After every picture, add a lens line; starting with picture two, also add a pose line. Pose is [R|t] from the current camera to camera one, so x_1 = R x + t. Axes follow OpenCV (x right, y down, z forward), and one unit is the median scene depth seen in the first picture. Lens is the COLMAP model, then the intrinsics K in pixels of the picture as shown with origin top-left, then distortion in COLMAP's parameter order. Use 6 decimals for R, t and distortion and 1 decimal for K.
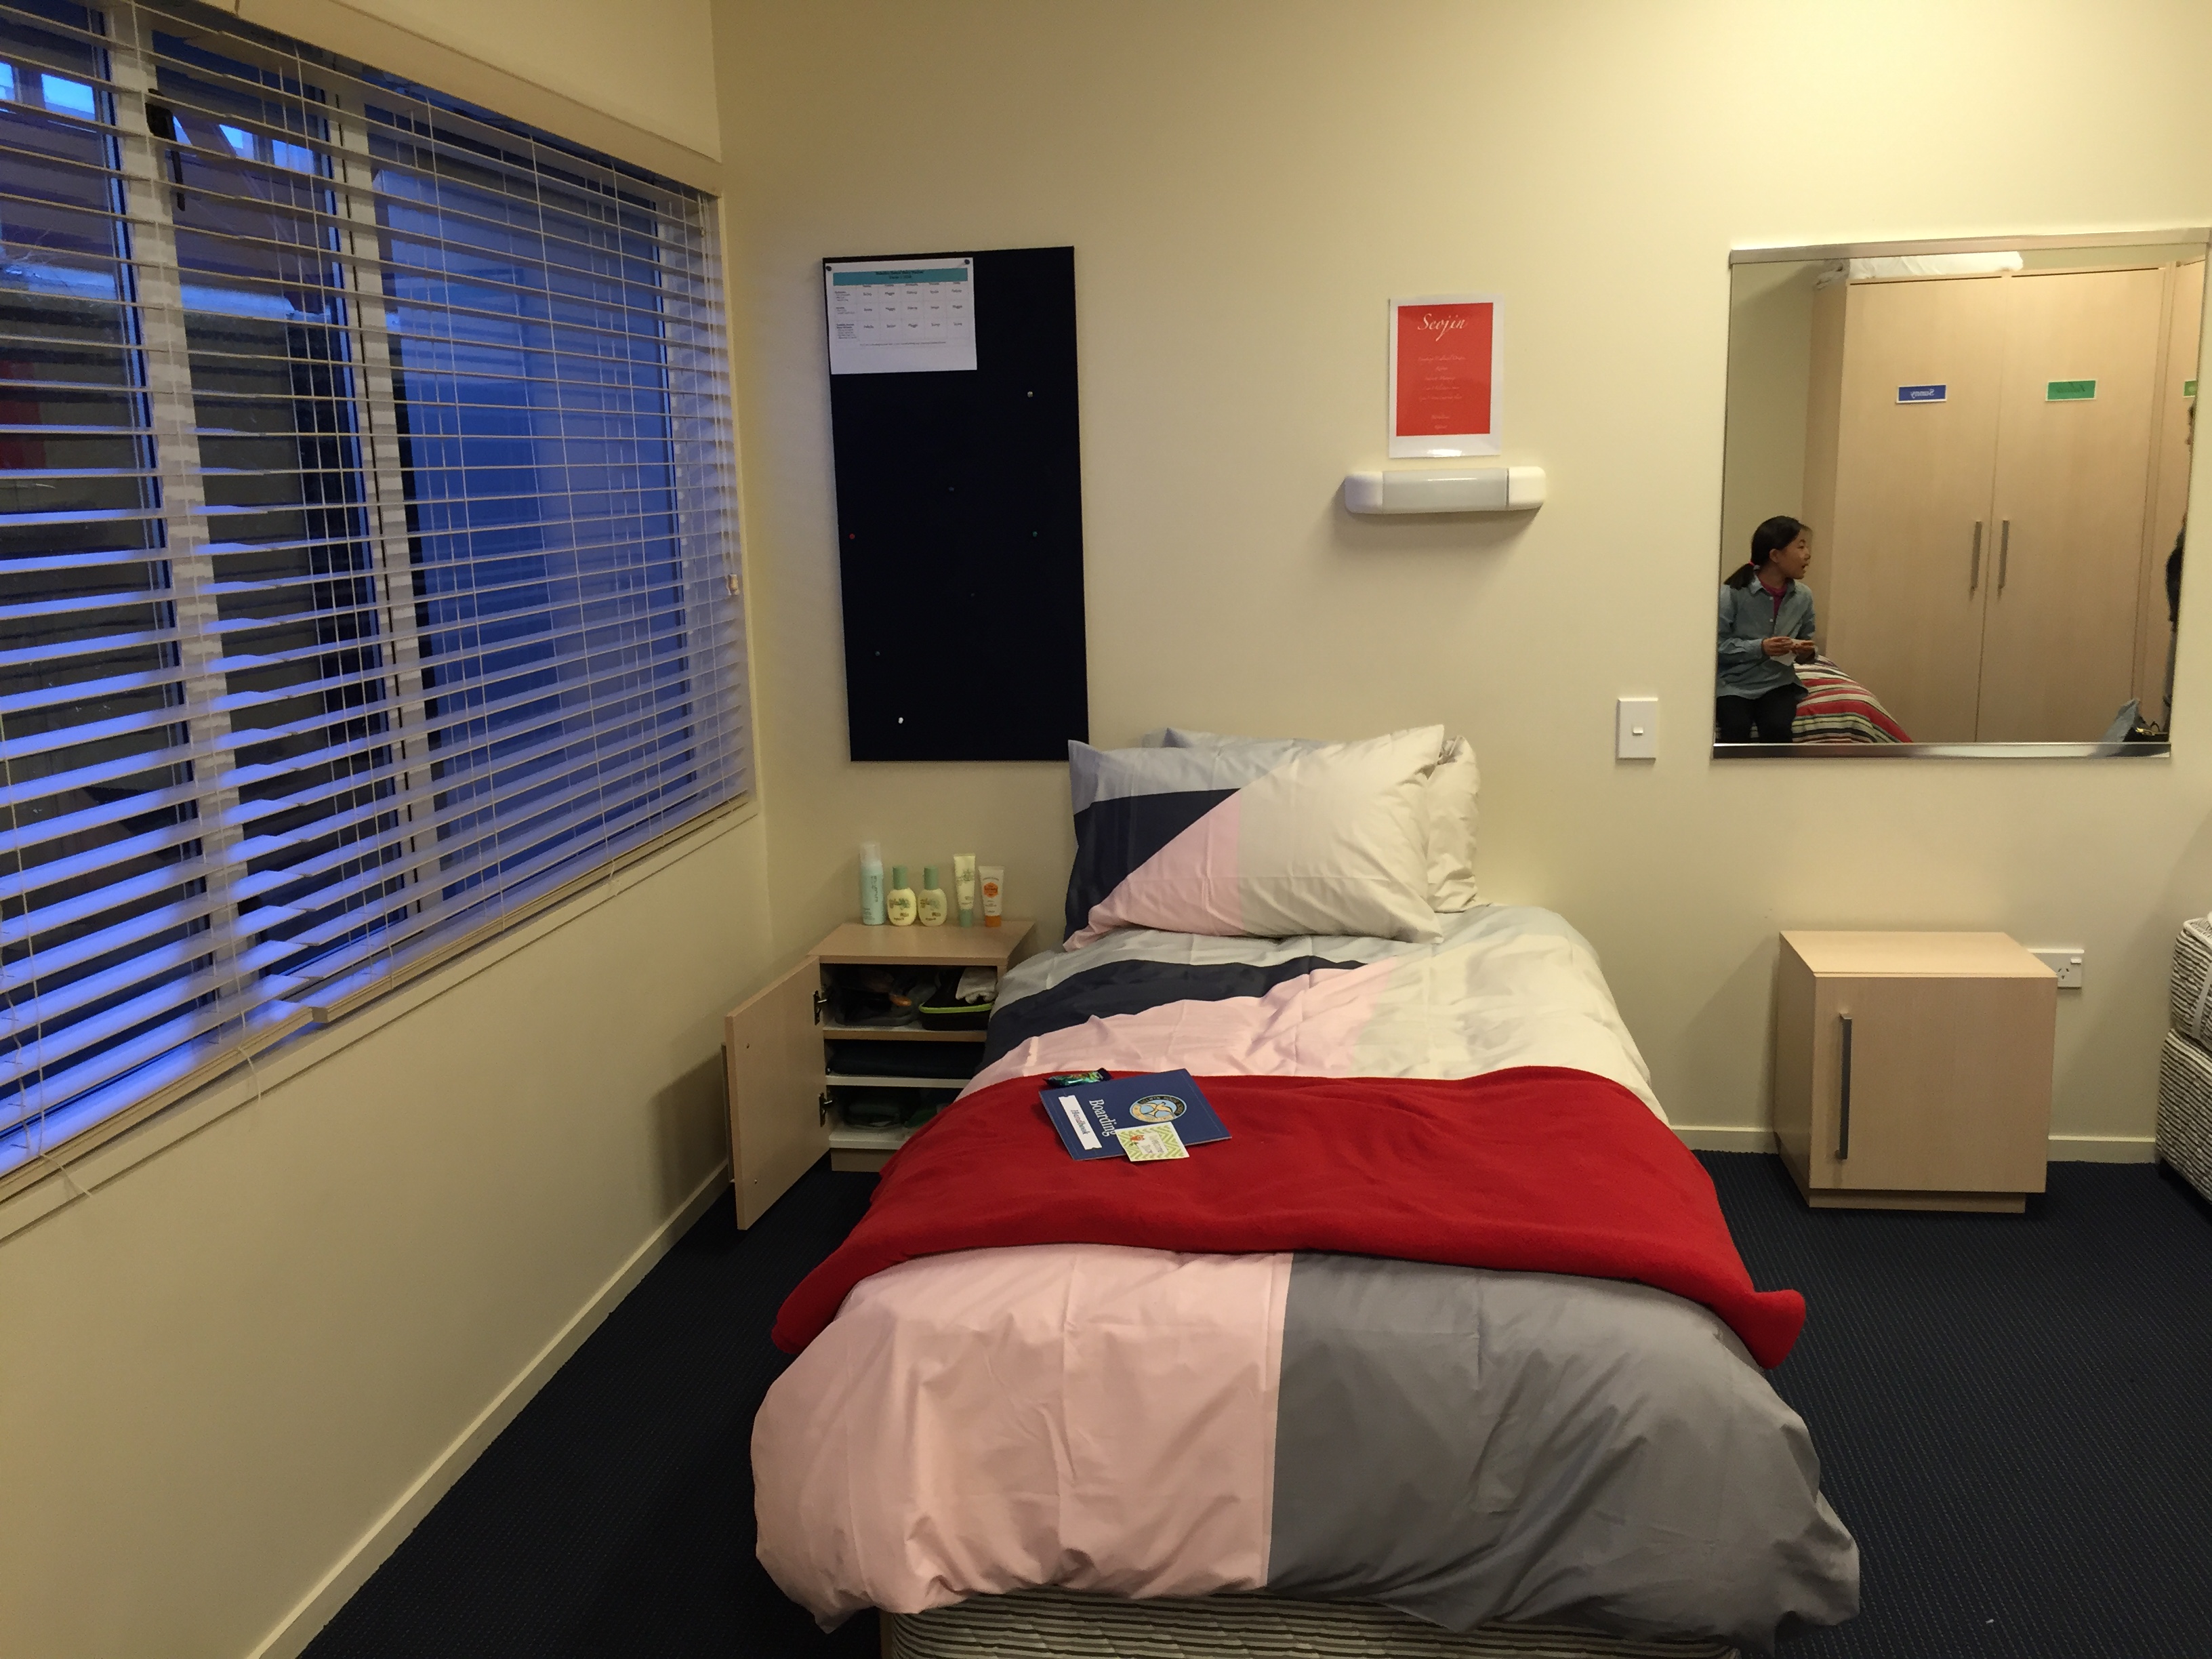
lens RADIAL K [[1852.1, 0, 1106.0], [0, 1852.1, 829.5], [0, 0, 1]] dist [0.040259, 0.001513]
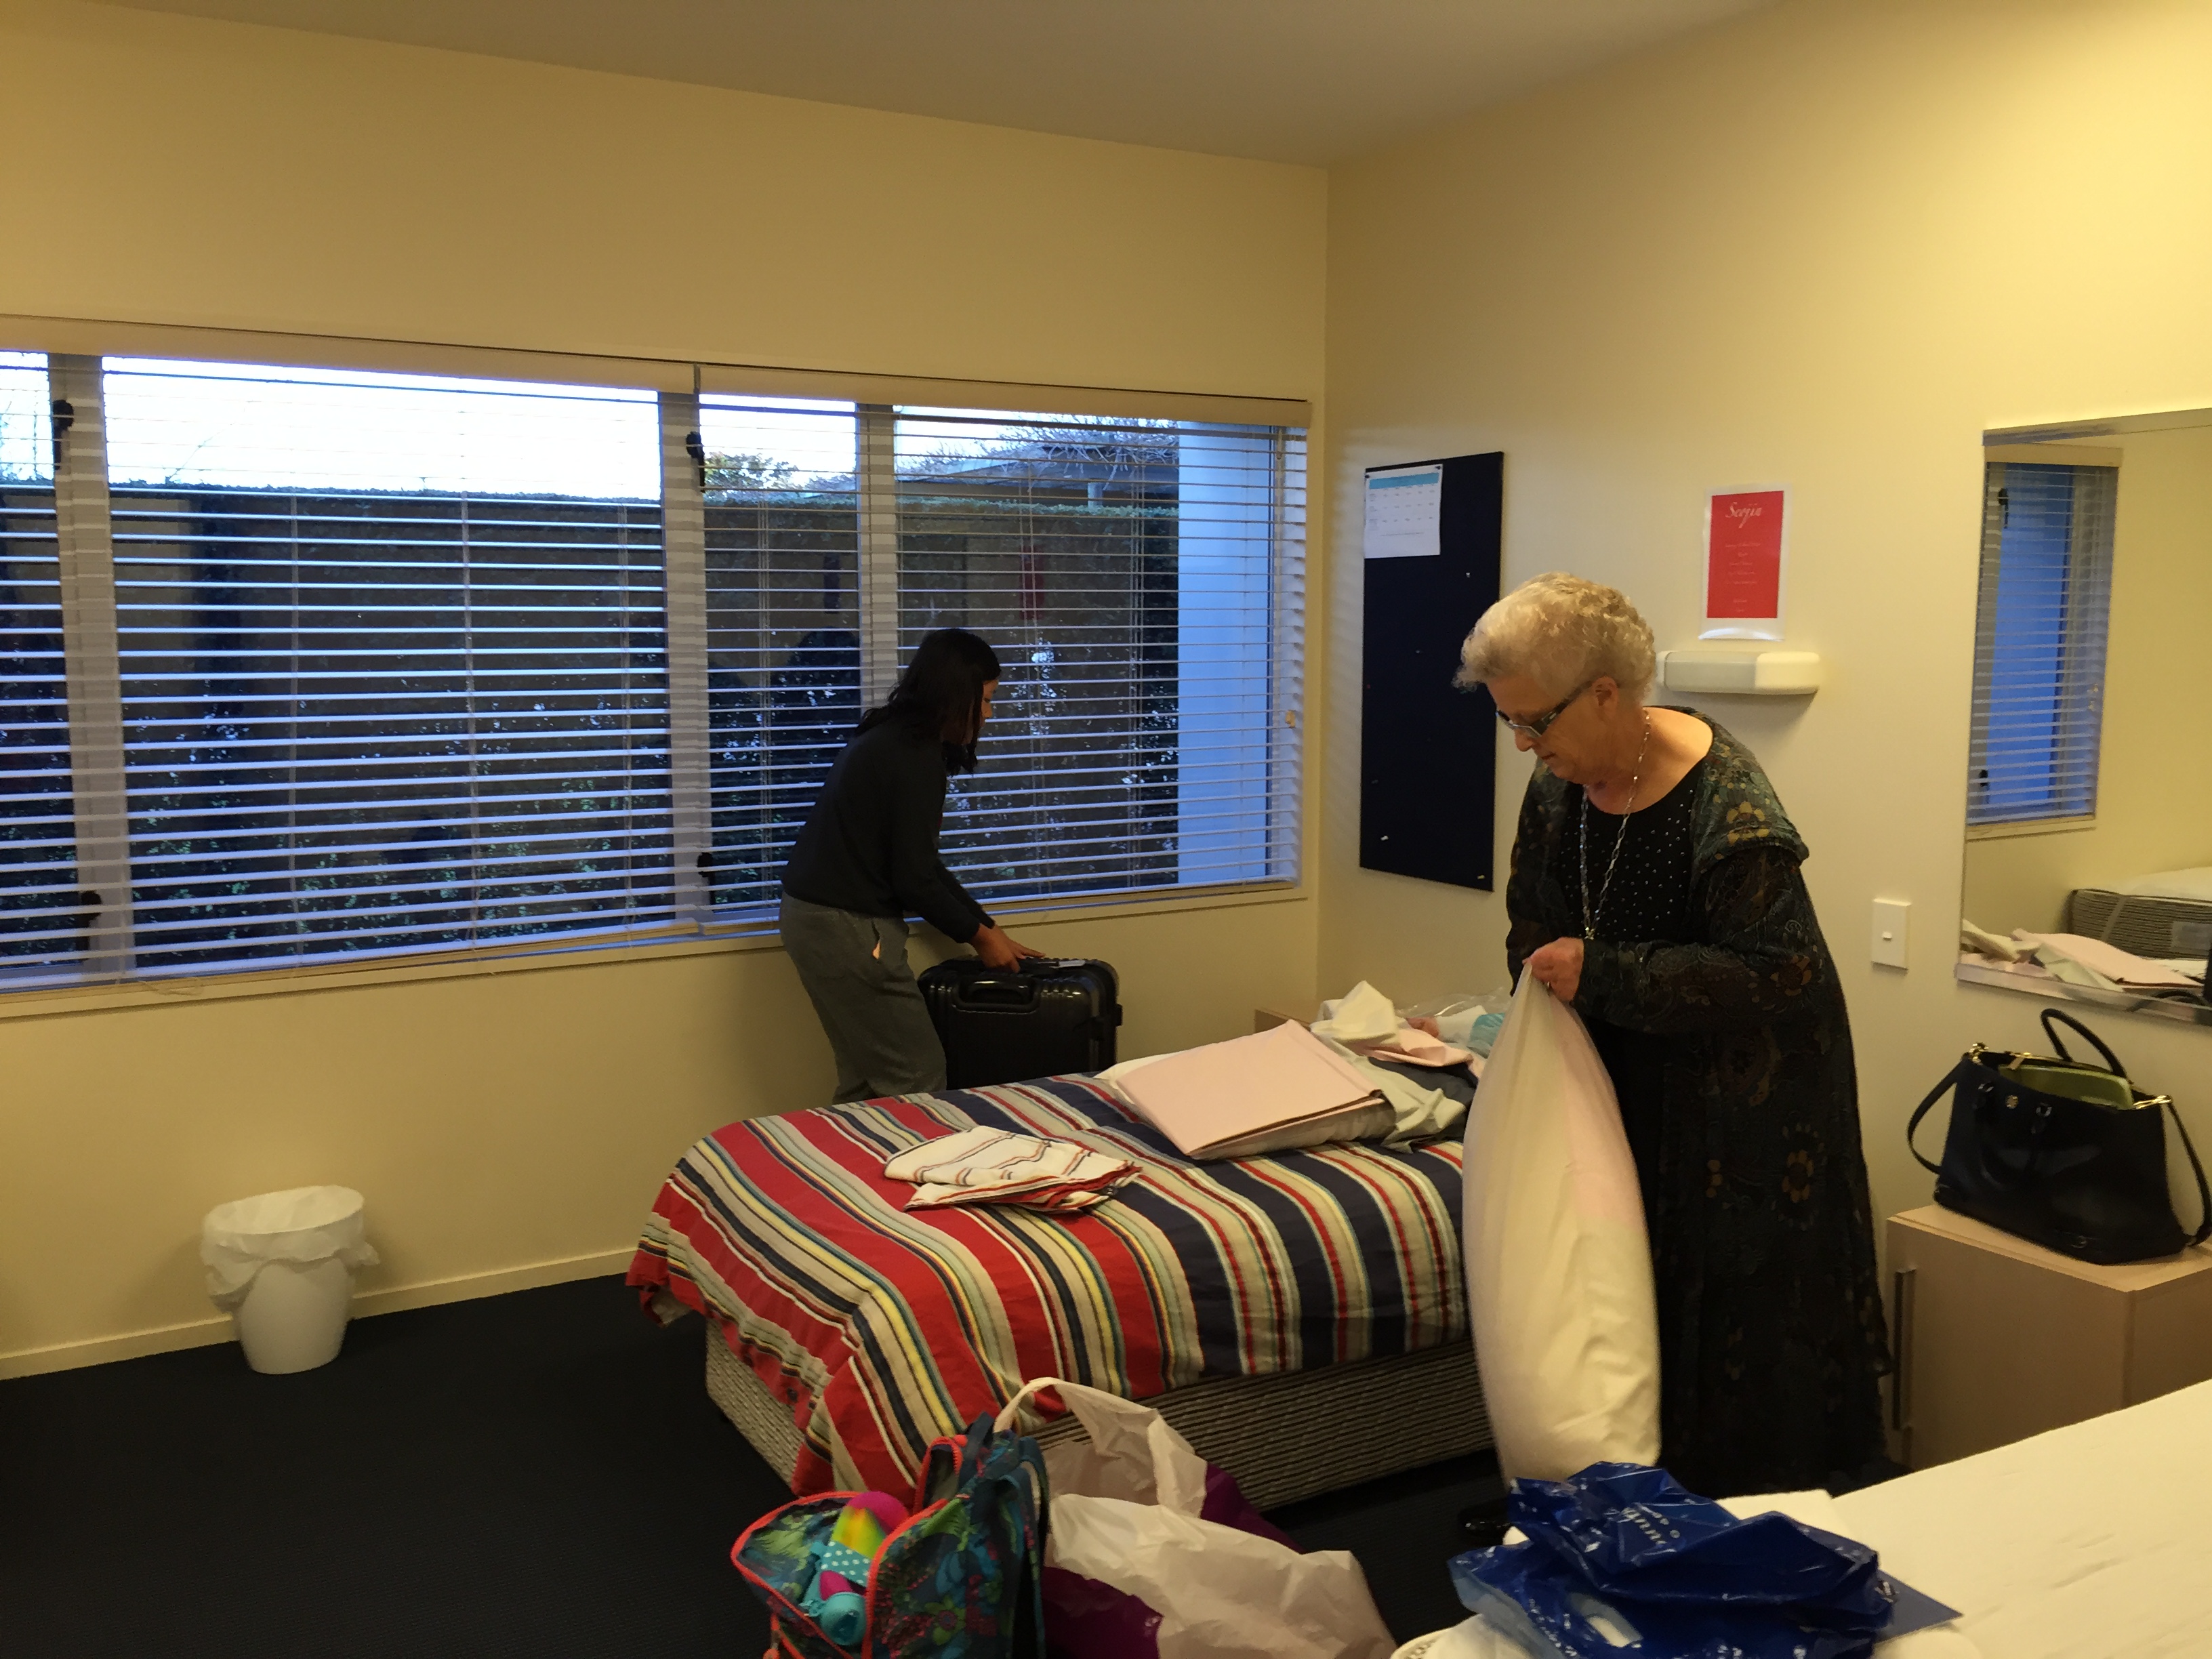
lens RADIAL K [[1883.3, 0, 1106.0], [0, 1883.3, 829.5], [0, 0, 1]] dist [0.068022, -0.094762]
pose [[0.588695, 0.117160, -0.799820, 0.818233], [-0.168464, 0.985497, 0.020363, -0.060191], [0.790606, 0.122753, 0.599895, 0.113711]]
